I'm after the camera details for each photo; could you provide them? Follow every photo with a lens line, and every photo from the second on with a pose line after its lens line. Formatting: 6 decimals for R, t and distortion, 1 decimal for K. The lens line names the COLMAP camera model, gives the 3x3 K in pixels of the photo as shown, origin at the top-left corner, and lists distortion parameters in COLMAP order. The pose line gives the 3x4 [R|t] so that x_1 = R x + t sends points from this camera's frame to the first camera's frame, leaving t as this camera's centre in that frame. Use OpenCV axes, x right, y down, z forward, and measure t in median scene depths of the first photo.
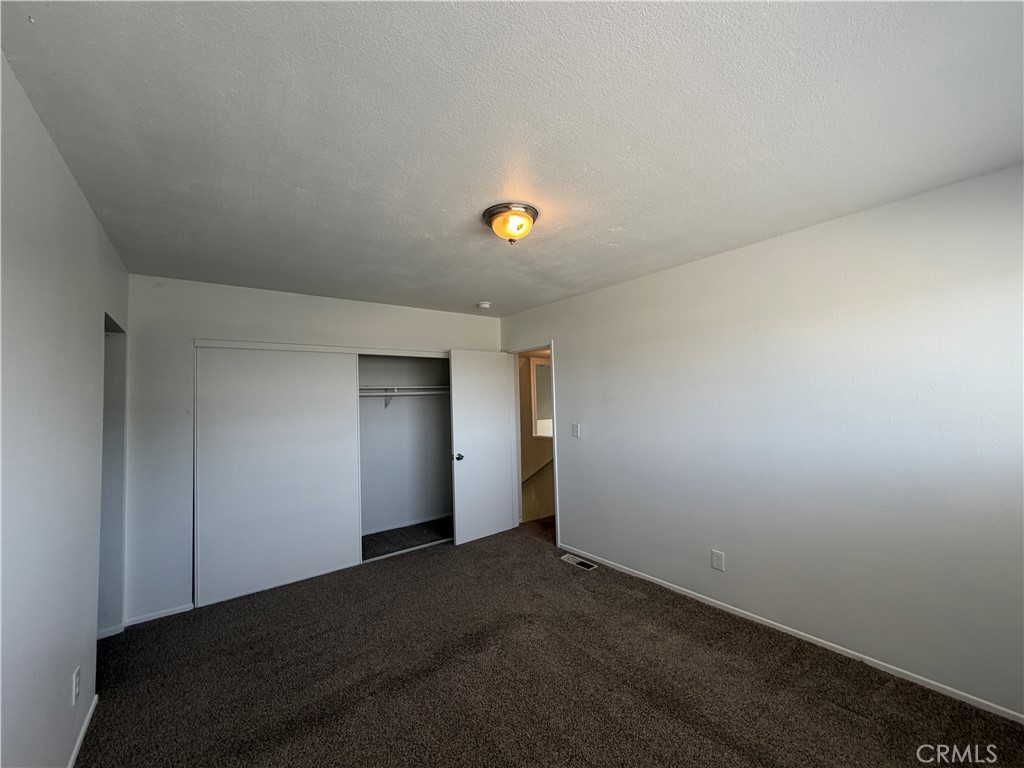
lens RADIAL K [[411.2, 0, 513.5], [0, 411.2, 382.0], [0, 0, 1]] dist [0.000148, 0.000737]
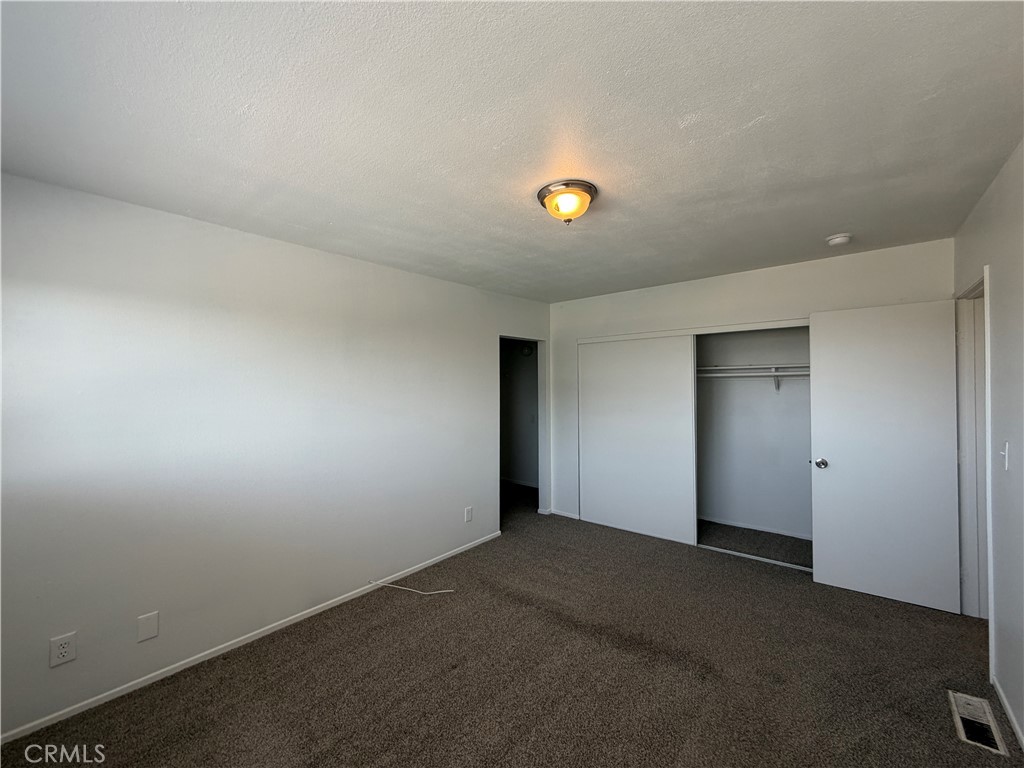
lens RADIAL K [[411.2, 0, 508.4], [0, 411.2, 380.0], [0, 0, 1]] dist [0.000148, 0.000737]
pose [[0.210183, 0.013468, -0.977569, 0.505031], [0.046788, 0.998621, 0.023818, -0.004639], [0.976542, -0.050745, 0.209263, 0.366989]]
